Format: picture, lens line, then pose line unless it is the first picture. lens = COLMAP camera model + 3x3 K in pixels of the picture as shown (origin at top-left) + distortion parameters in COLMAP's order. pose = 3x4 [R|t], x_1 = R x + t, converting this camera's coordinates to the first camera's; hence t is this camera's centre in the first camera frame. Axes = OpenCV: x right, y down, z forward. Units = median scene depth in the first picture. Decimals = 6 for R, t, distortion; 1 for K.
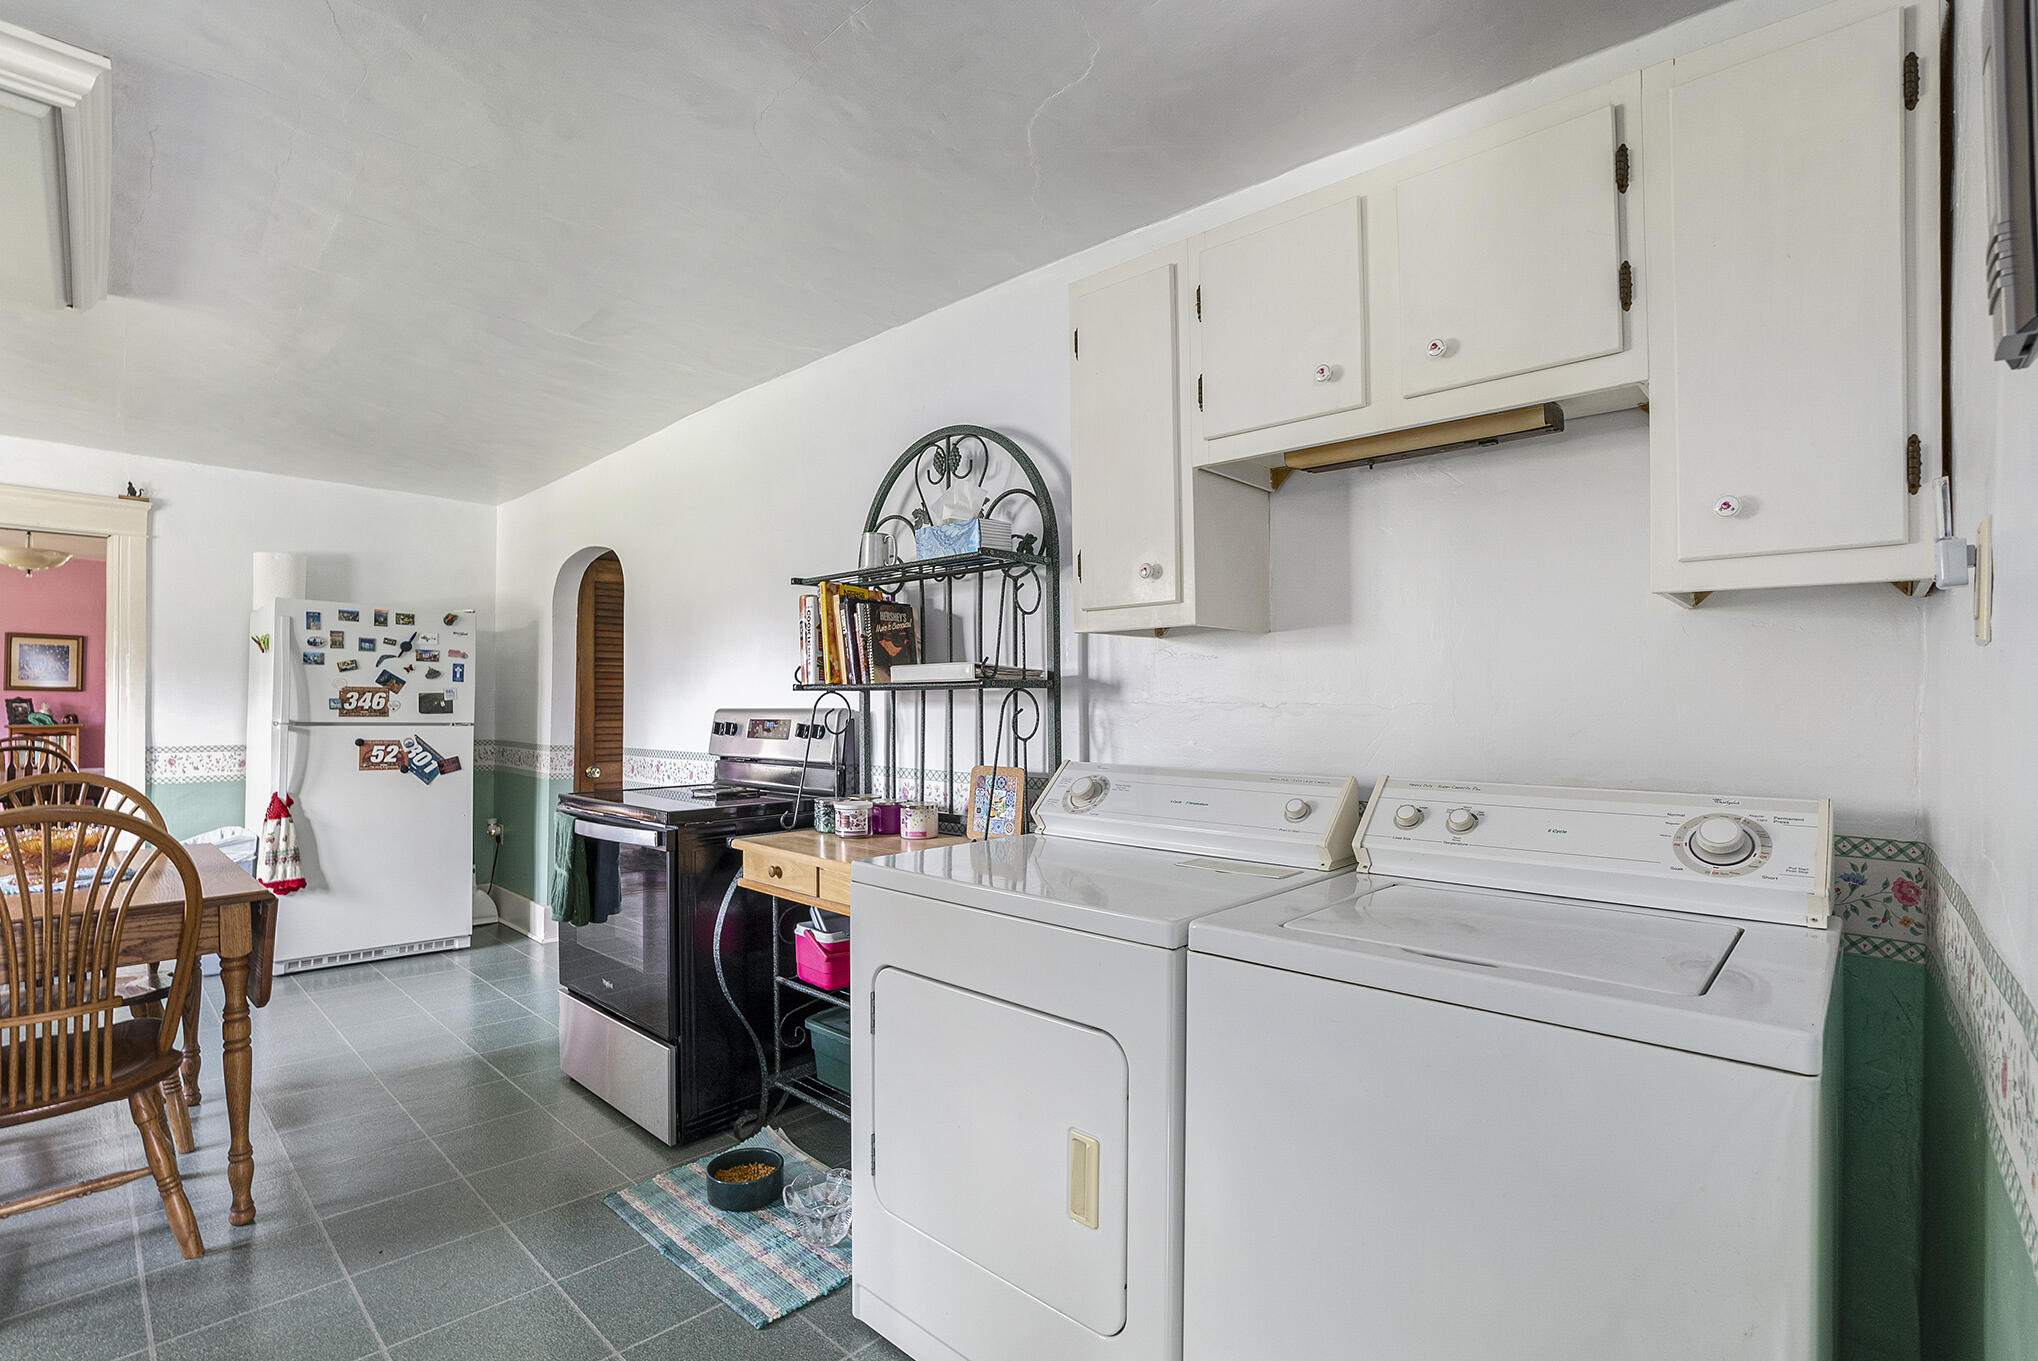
lens RADIAL K [[936.1, 0, 1037.2], [0, 936.1, 703.2], [0, 0, 1]] dist [-0.021375, 0.001276]
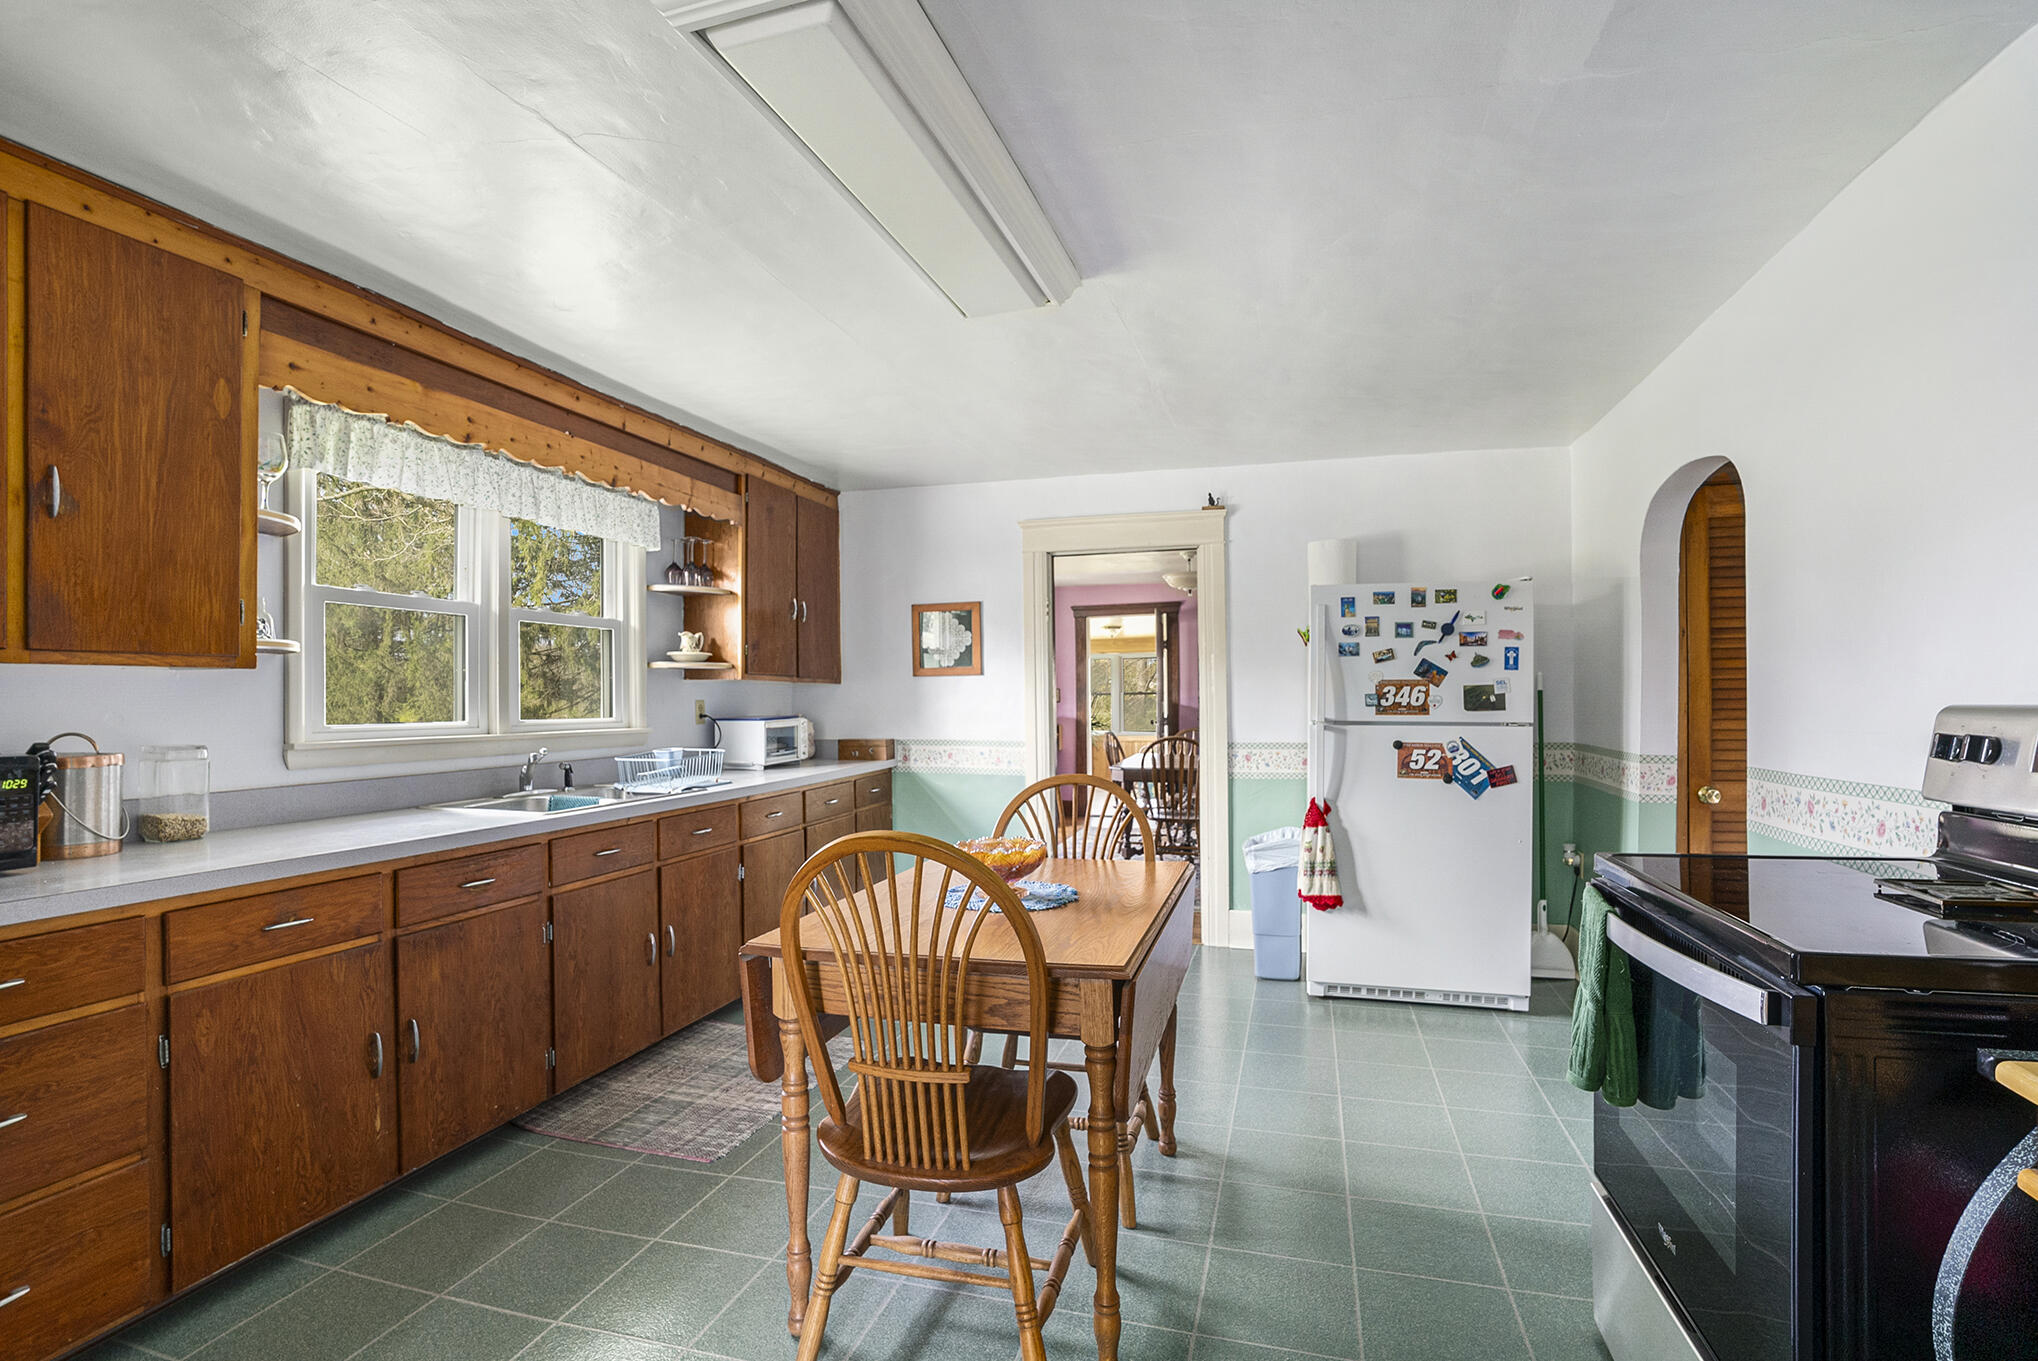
lens RADIAL K [[936.1, 0, 1037.2], [0, 936.1, 703.2], [0, 0, 1]] dist [-0.021375, 0.001276]
pose [[0.447551, -0.006109, -0.894237, -0.108834], [0.013832, 0.999904, 0.000092, -0.000775], [0.894151, -0.012410, 0.447593, 0.313869]]
